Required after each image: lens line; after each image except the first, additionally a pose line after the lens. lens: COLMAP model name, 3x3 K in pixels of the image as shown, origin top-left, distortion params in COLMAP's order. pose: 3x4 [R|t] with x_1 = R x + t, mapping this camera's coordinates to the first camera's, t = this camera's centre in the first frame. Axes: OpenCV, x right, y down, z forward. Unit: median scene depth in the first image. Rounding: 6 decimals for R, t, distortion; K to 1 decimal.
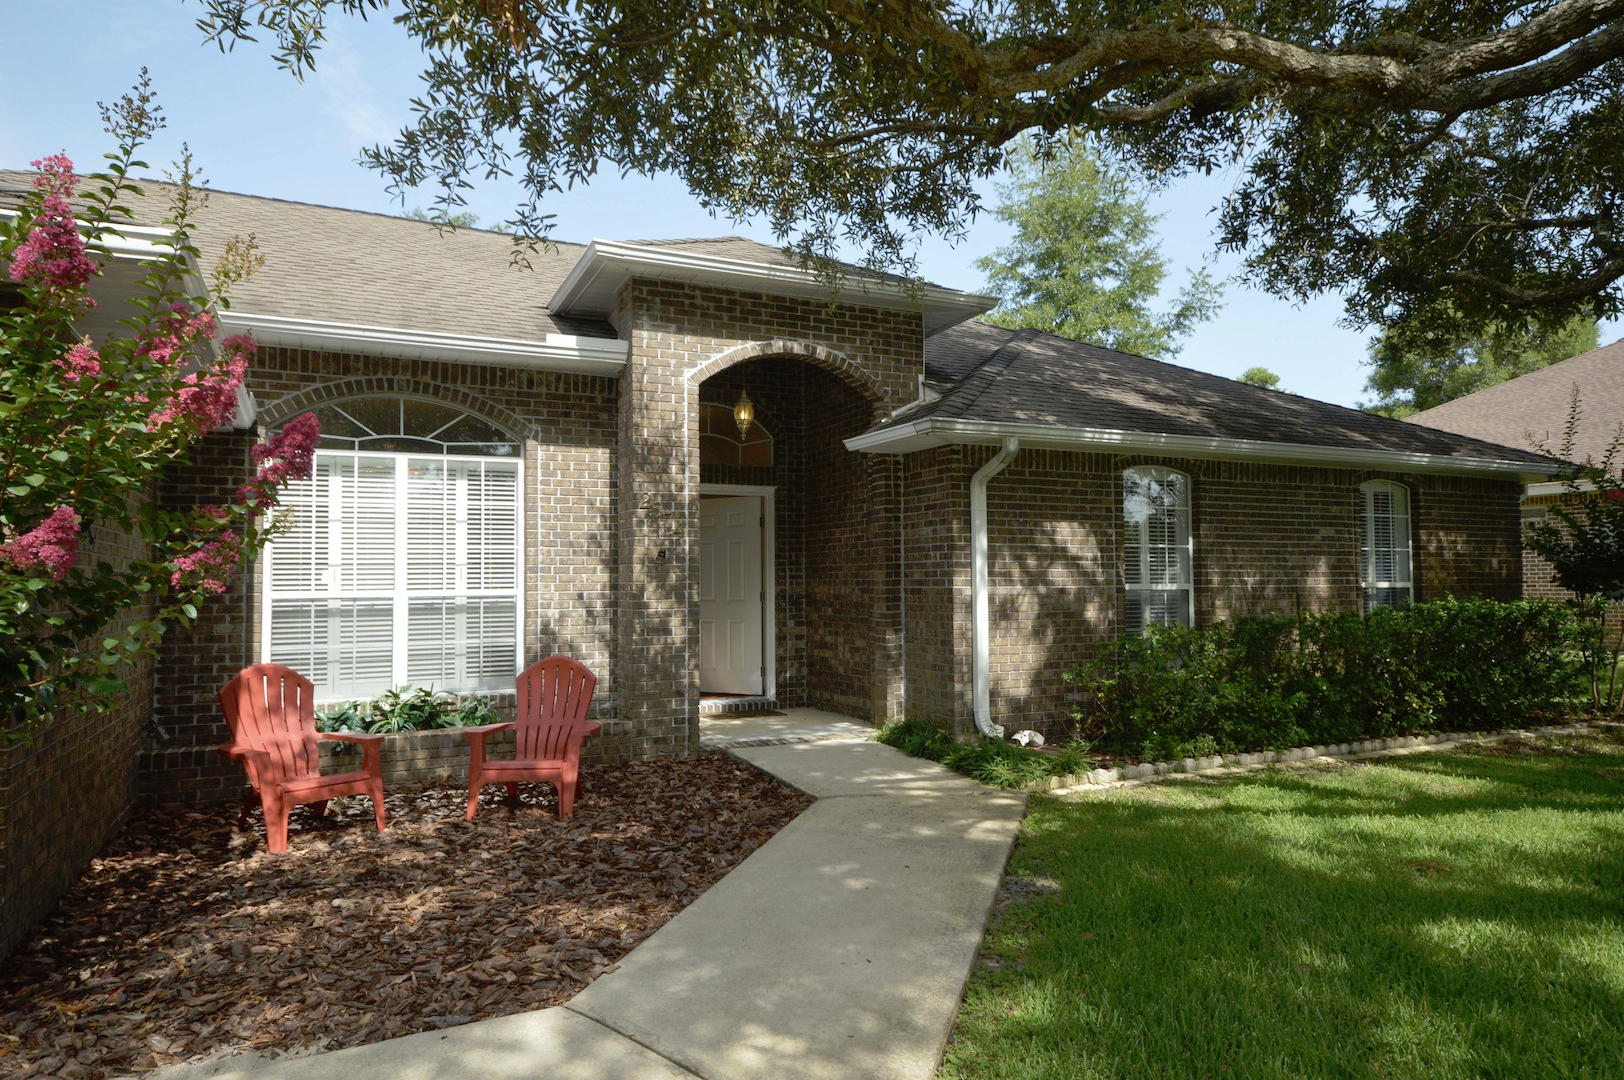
lens RADIAL K [[991.4, 0, 813.6], [0, 991.4, 547.9], [0, 0, 1]] dist [0.003674, -0.001606]
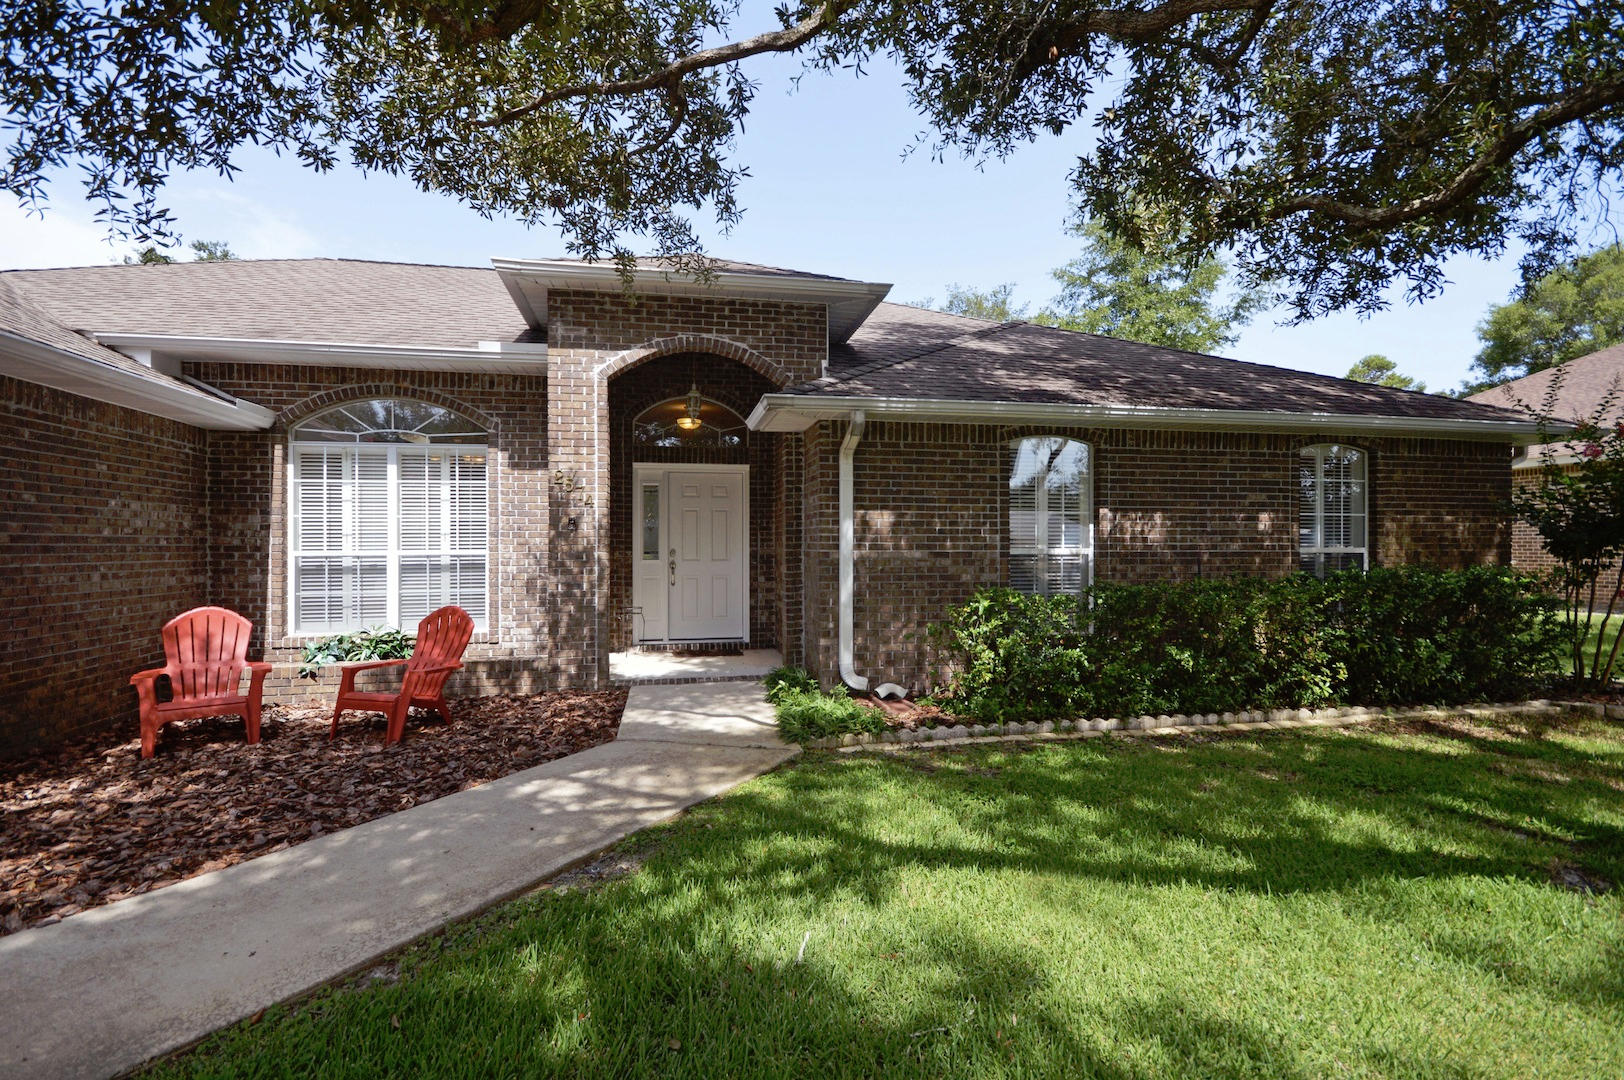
lens RADIAL K [[724.8, 0, 806.8], [0, 724.8, 545.8], [0, 0, 1]] dist [-0.003336, -0.000108]
pose [[0.966657, 0.005632, -0.256013, 0.329217], [0.004822, 0.999181, 0.040186, 0.001563], [0.256029, -0.040081, 0.965838, 0.216614]]
